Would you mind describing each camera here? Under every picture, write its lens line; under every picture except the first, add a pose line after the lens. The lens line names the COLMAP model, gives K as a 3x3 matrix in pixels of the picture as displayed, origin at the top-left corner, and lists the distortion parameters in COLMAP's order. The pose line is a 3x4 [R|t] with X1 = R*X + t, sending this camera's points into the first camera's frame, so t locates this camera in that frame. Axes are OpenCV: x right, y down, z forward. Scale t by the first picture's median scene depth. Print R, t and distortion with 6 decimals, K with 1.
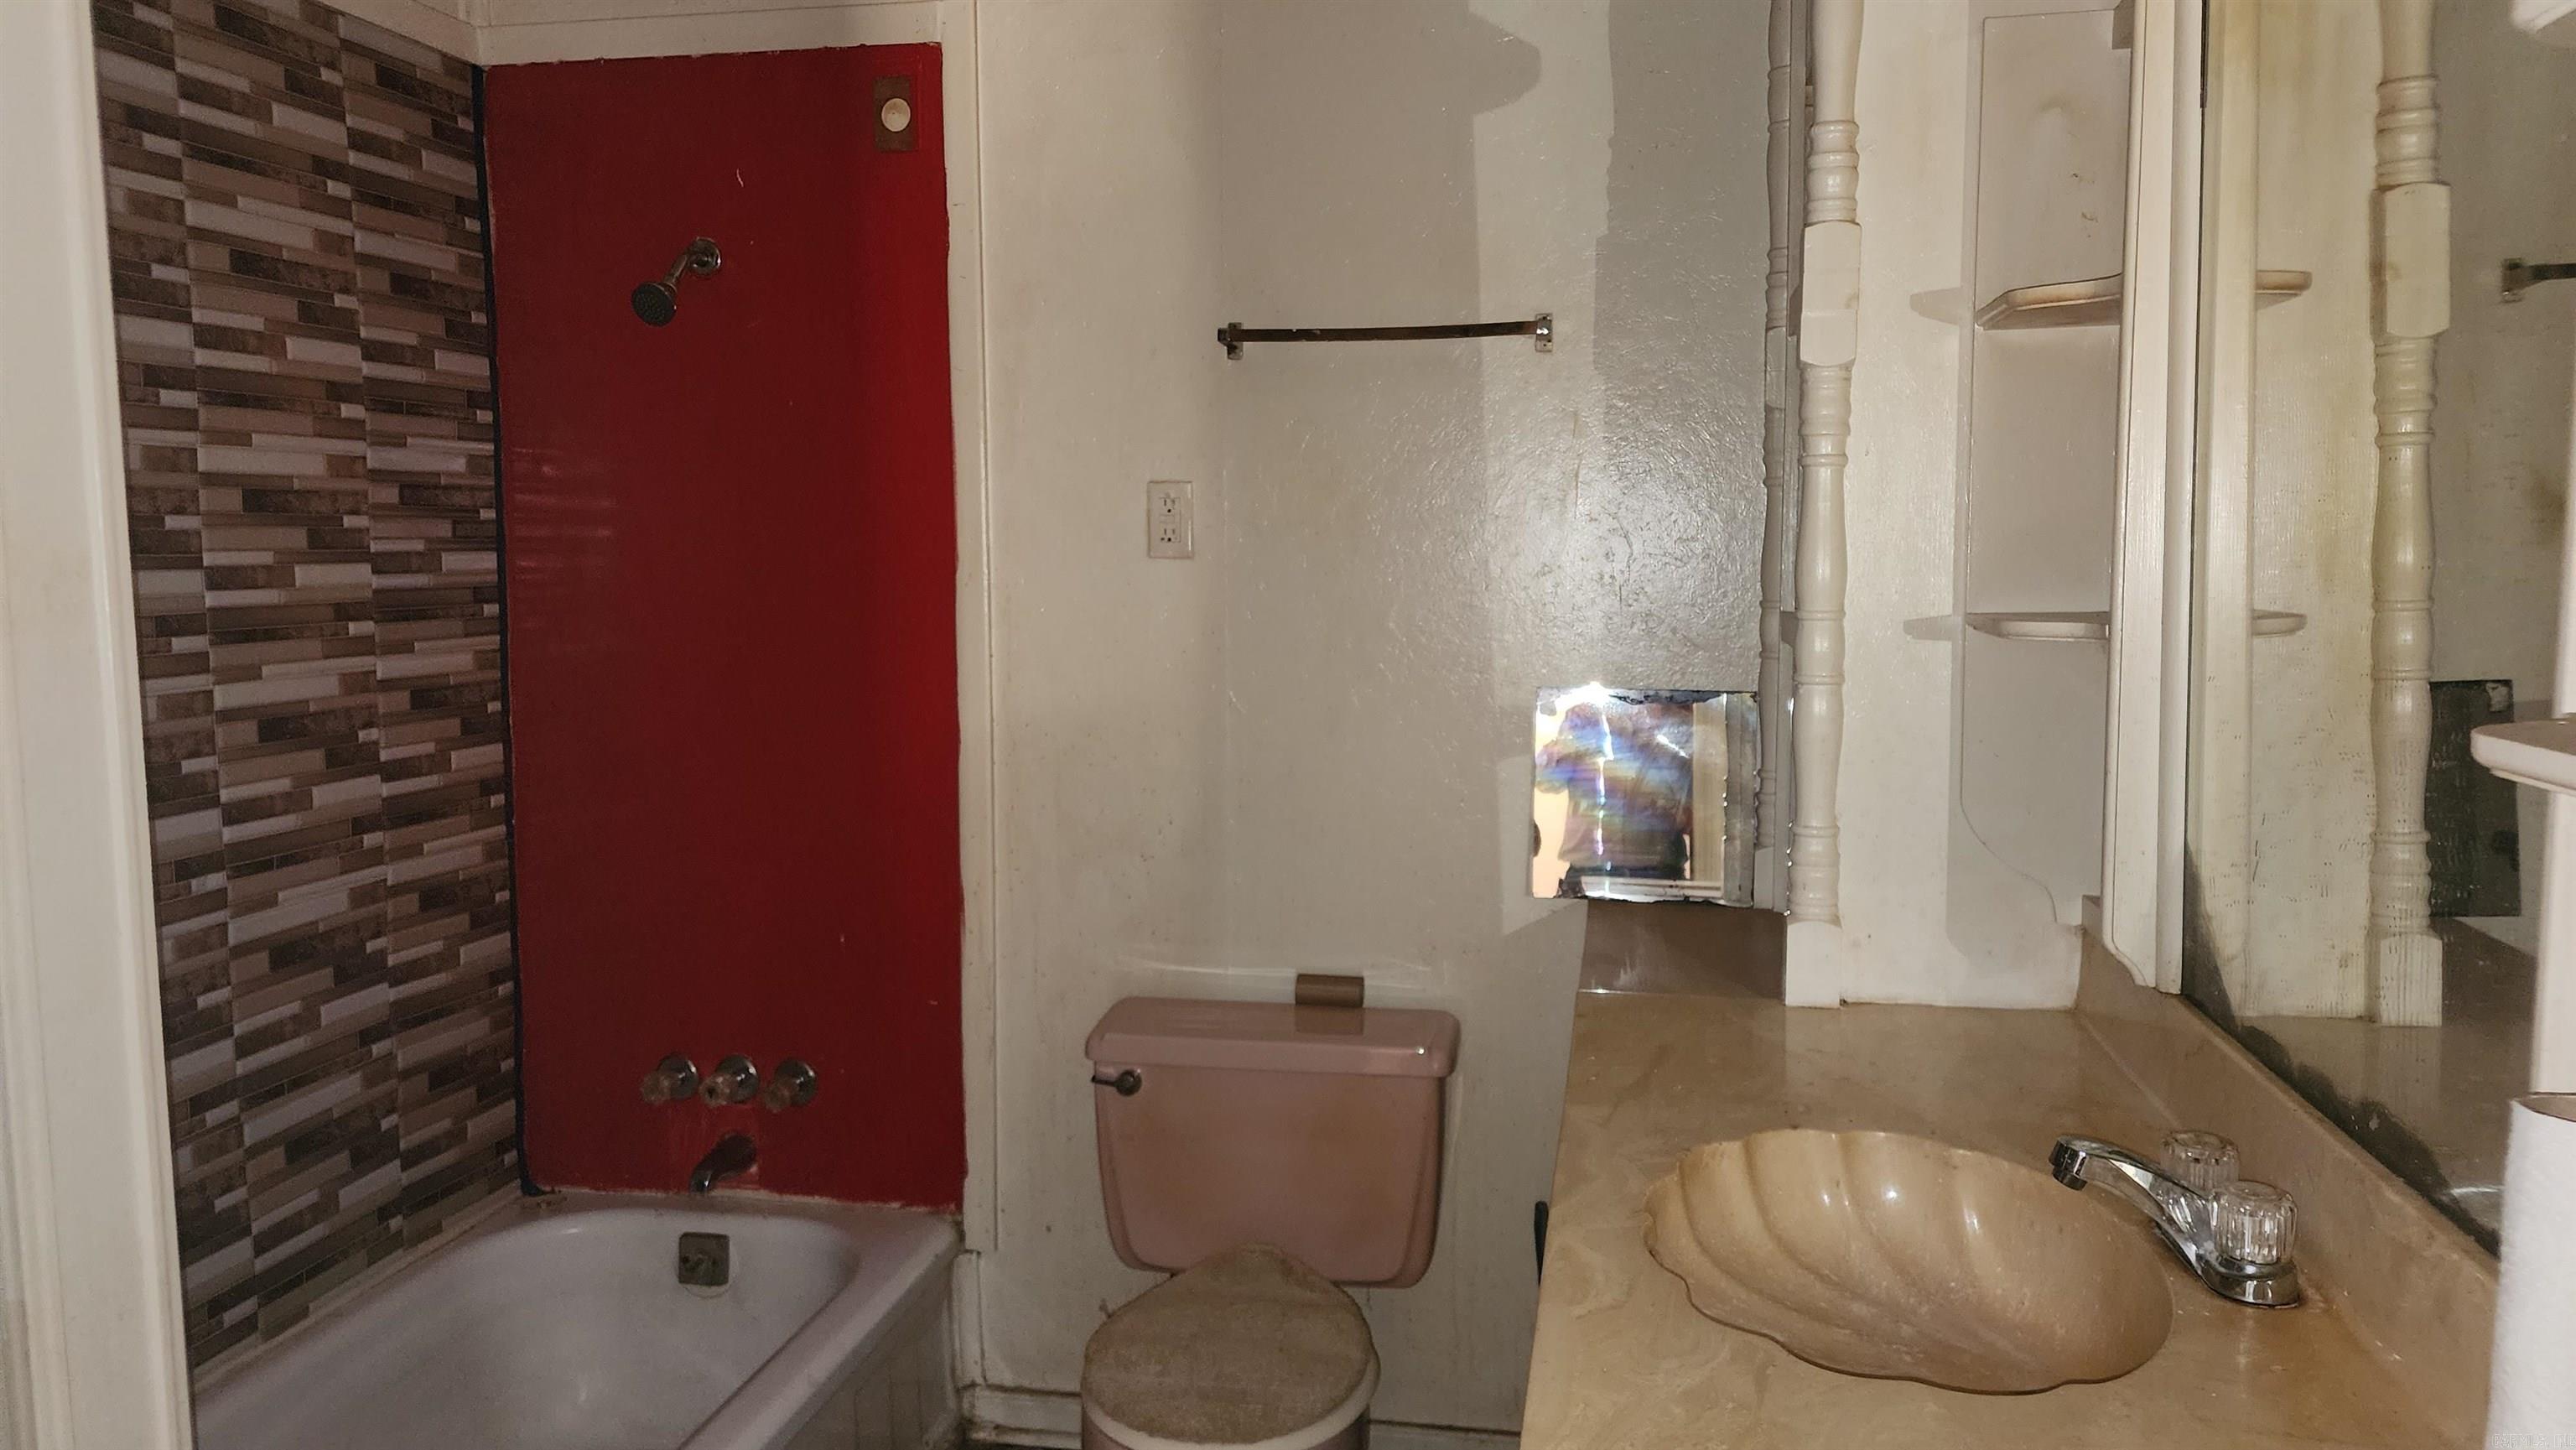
lens RADIAL K [[1730.6, 0, 1298.8], [0, 1730.6, 689.5], [0, 0, 1]] dist [0.071718, -0.070066]
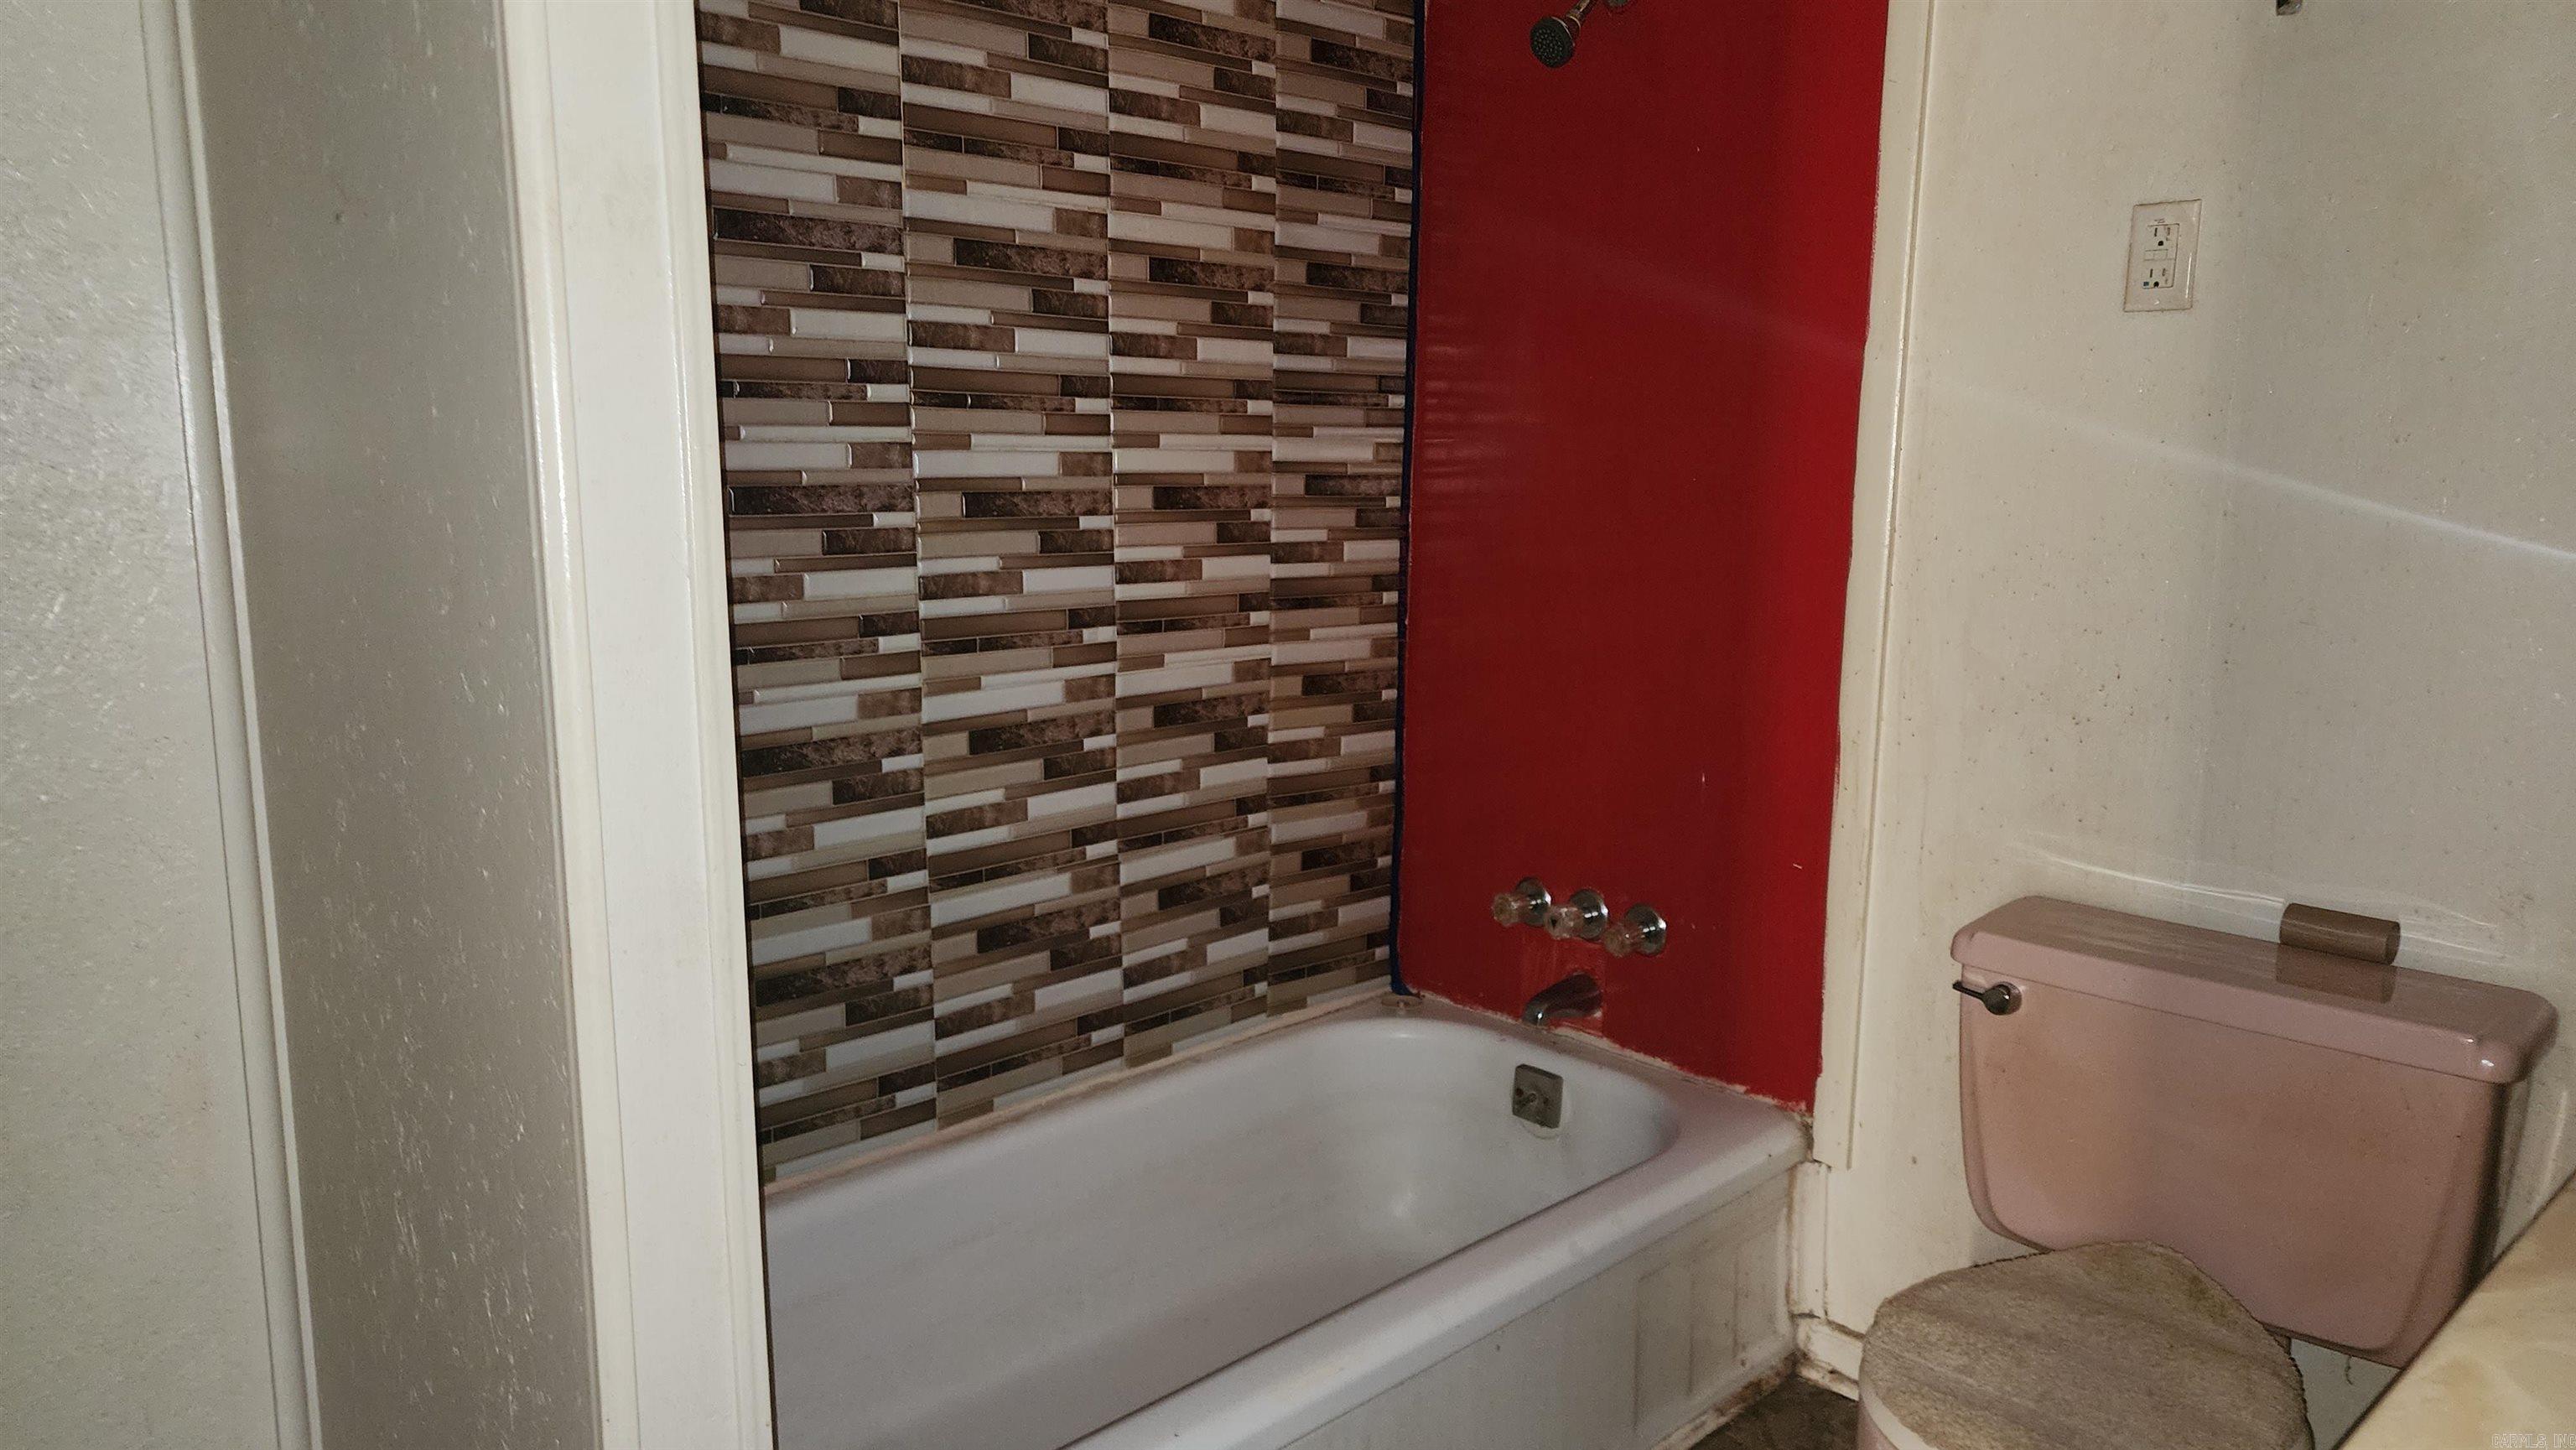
lens RADIAL K [[1730.4, 0, 1288.0], [0, 1730.4, 725.0], [0, 0, 1]] dist [0.132063, -0.218564]
pose [[0.813689, 0.107425, -0.571289, 0.070988], [-0.062379, 0.993237, 0.097922, 0.046876], [0.577944, -0.044042, 0.814887, 0.178479]]
